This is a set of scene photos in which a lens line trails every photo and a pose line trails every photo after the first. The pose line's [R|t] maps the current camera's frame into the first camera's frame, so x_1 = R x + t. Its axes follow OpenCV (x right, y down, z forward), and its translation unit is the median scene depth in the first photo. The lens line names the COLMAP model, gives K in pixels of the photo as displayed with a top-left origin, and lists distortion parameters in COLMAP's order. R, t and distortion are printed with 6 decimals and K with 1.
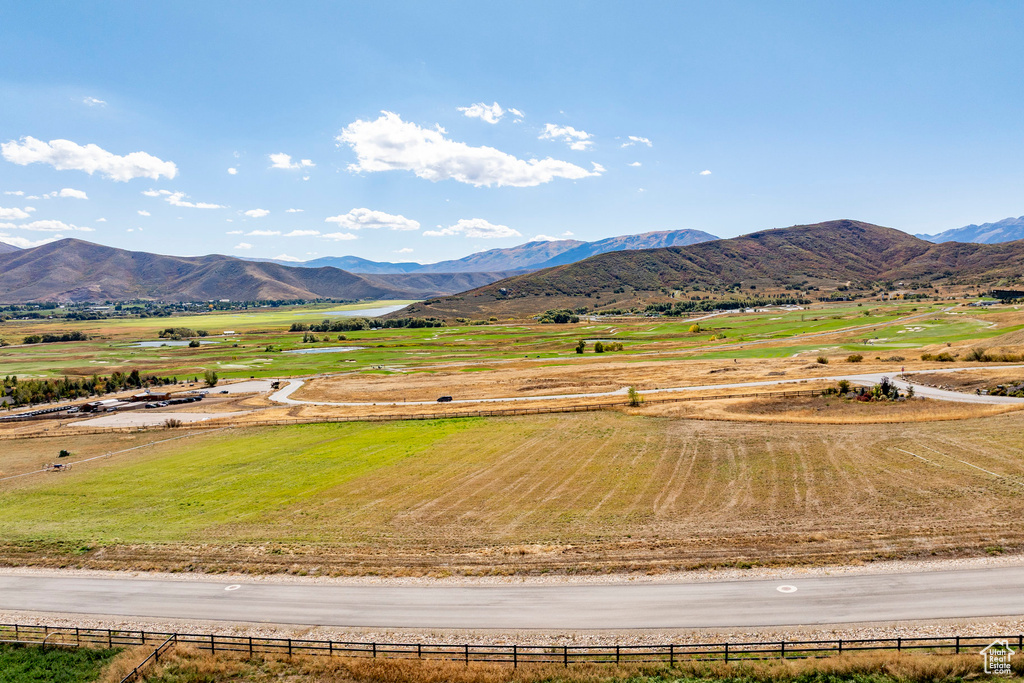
lens RADIAL K [[750.7, 0, 515.0], [0, 750.7, 327.4], [0, 0, 1]] dist [-0.036618, -0.006809]
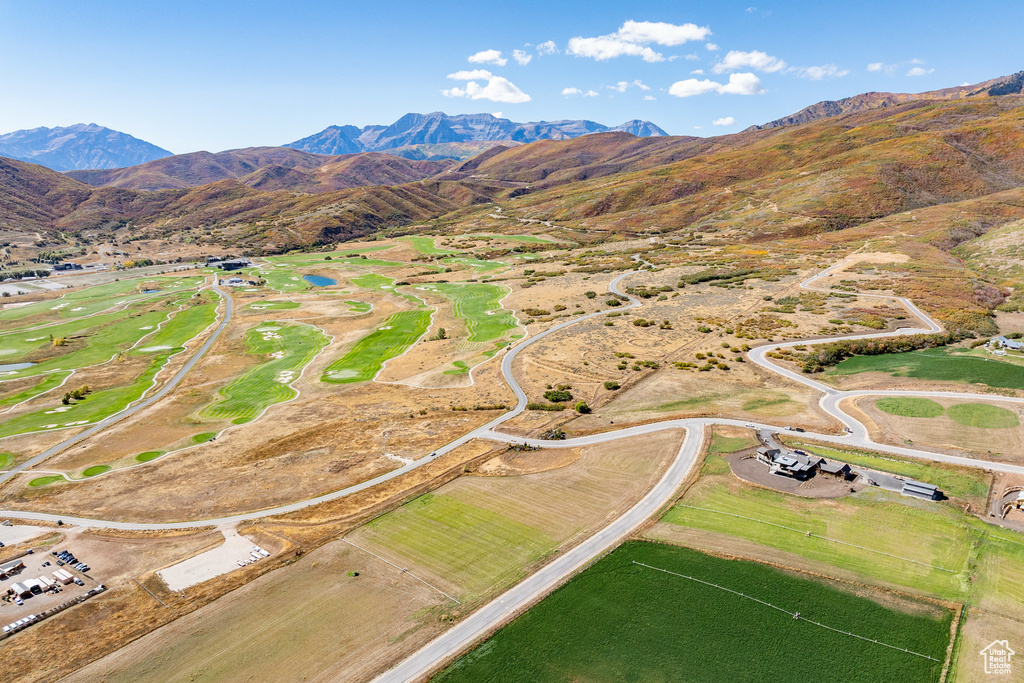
lens RADIAL K [[746.3, 0, 514.4], [0, 746.3, 354.8], [0, 0, 1]] dist [-0.035704, -0.001367]
pose [[0.438628, -0.175598, 0.881346, -0.147371], [0.023203, 0.982610, 0.184226, -0.057314], [-0.898369, -0.060357, 0.435074, -0.023841]]
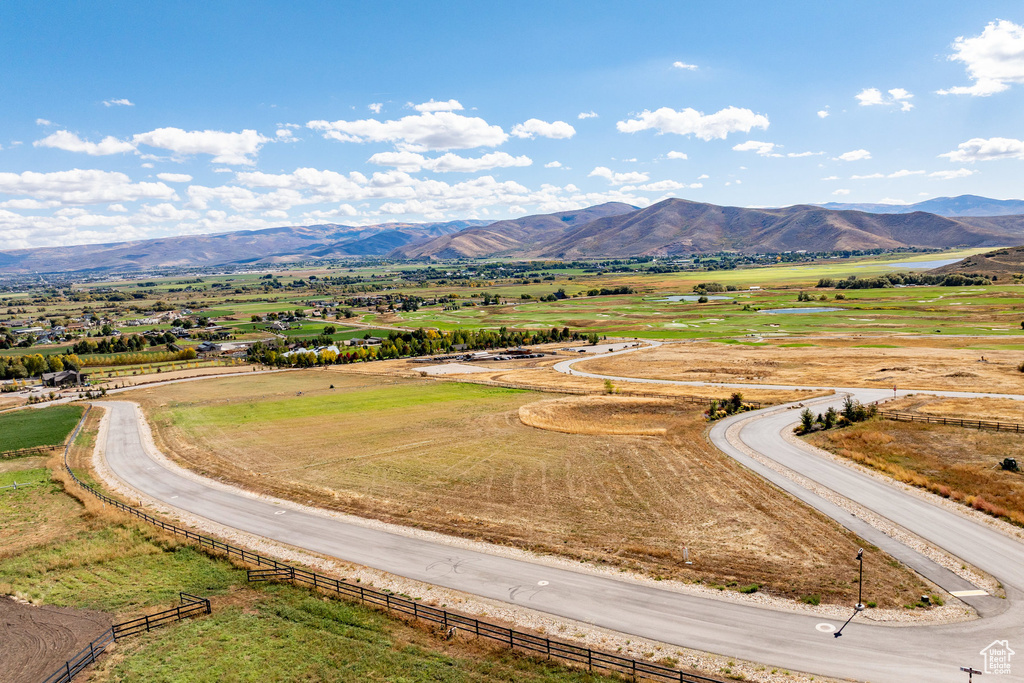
lens RADIAL K [[746.3, 0, 514.4], [0, 746.3, 354.8], [0, 0, 1]] dist [-0.035704, -0.001367]
pose [[0.719921, 0.072579, -0.690250, 0.061259], [0.001187, 0.994387, 0.105797, -0.006228], [0.694055, -0.076985, 0.715794, 0.001767]]
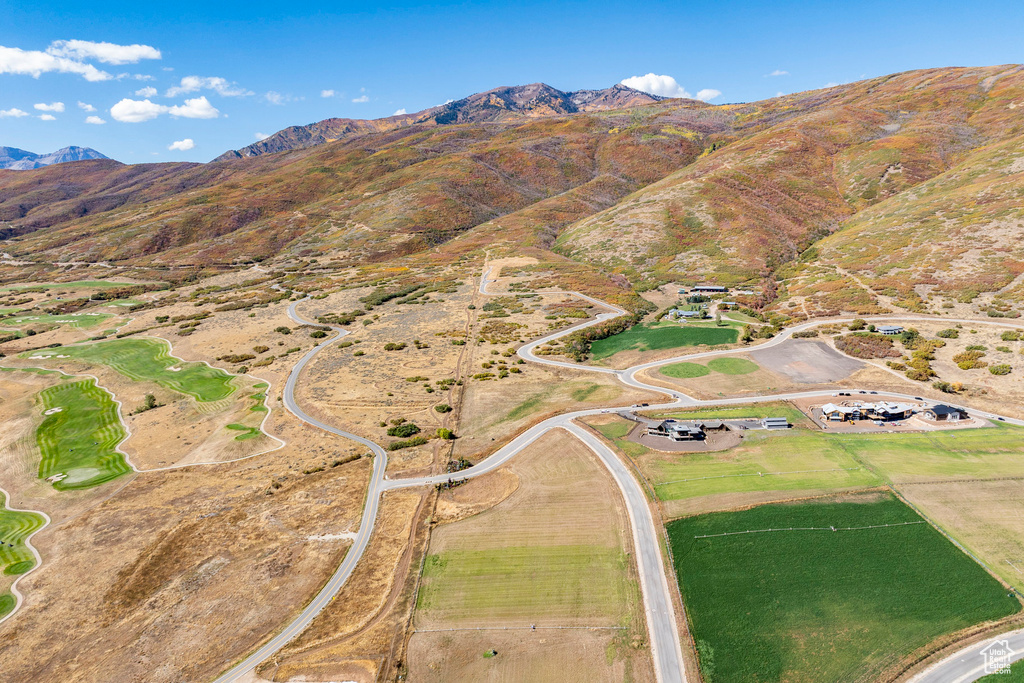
lens RADIAL K [[746.3, 0, 514.4], [0, 746.3, 354.8], [0, 0, 1]] dist [-0.035704, -0.001367]
pose [[-0.234516, -0.167495, 0.957574, -0.155182], [0.087922, 0.977353, 0.192488, -0.063620], [-0.968128, 0.129333, -0.214478, 0.082525]]
